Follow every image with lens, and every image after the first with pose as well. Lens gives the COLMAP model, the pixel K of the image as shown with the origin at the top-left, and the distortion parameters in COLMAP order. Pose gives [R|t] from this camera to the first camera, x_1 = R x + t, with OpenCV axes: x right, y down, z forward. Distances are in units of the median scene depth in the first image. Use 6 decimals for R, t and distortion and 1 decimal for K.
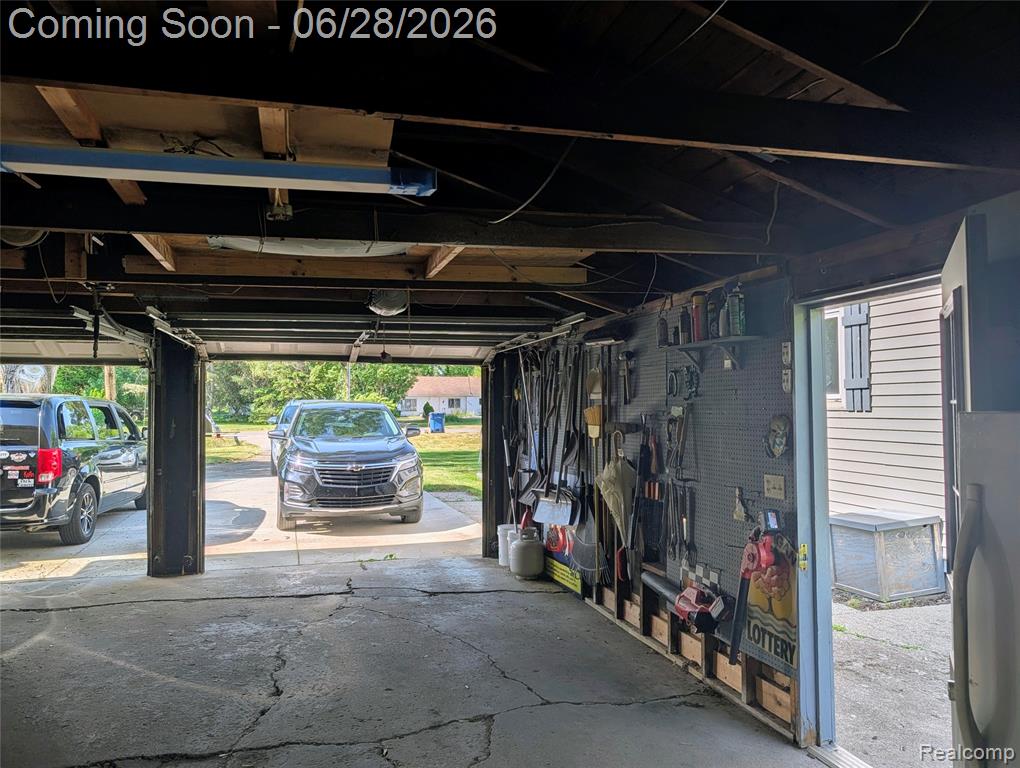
lens RADIAL K [[719.9, 0, 518.1], [0, 719.9, 383.2], [0, 0, 1]] dist [0.048418, -0.054381]
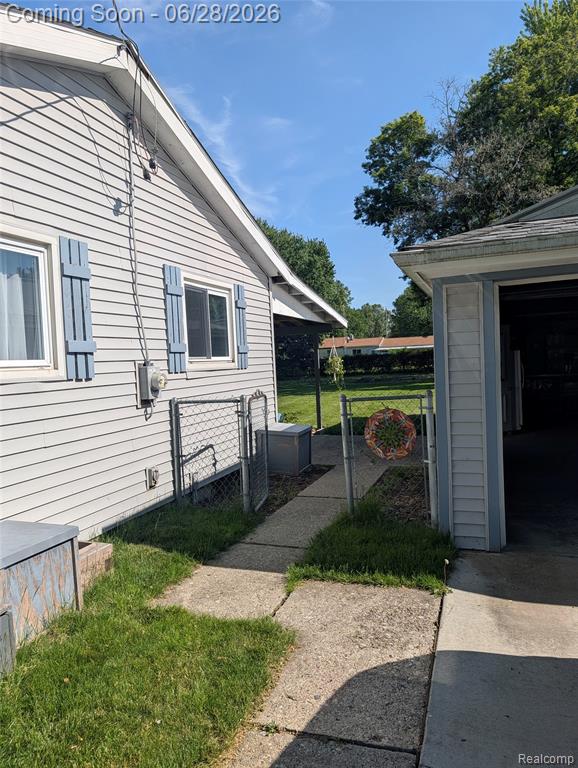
lens RADIAL K [[542.0, 0, 297.0], [0, 542.0, 387.3], [0, 0, 1]] dist [0.048418, -0.054381]
pose [[-0.823104, 0.023613, 0.567400, -0.100495], [0.040779, 0.999013, 0.017582, 0.046893], [-0.566425, 0.037610, -0.823254, 1.402052]]
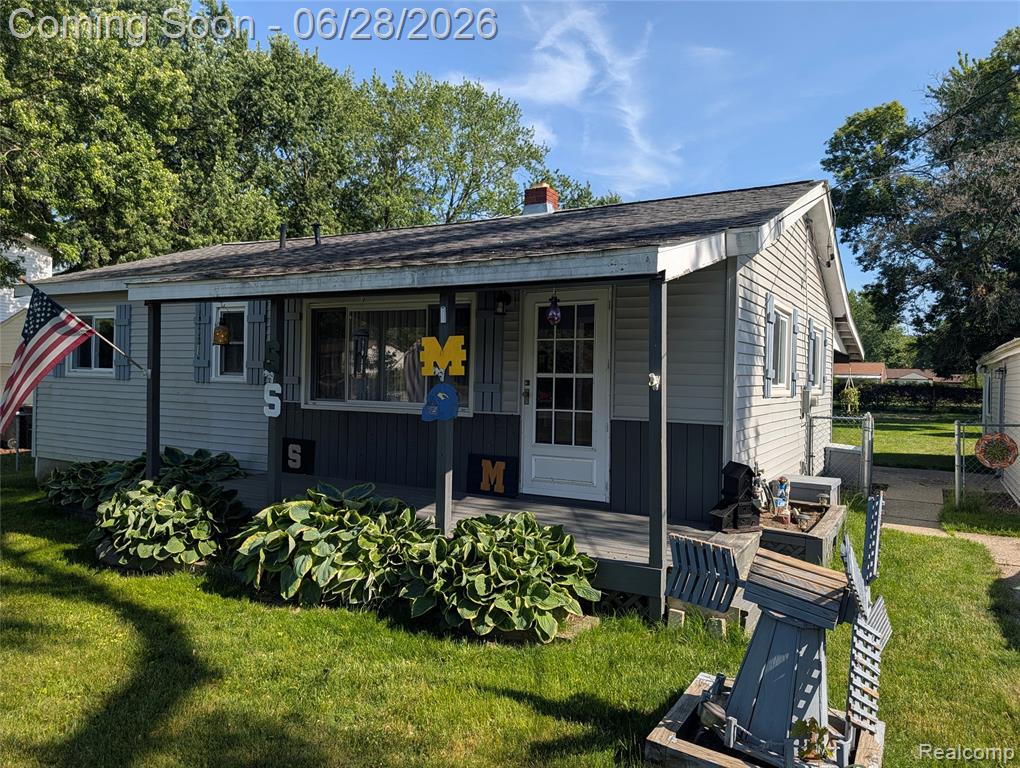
lens RADIAL K [[719.9, 0, 518.1], [0, 719.9, 383.2], [0, 0, 1]] dist [0.048418, -0.054381]
pose [[-0.710581, -0.009047, 0.703558, -0.115802], [-0.036013, 0.999074, -0.023525, 0.064437], [-0.702693, -0.042054, -0.710249, 2.399316]]
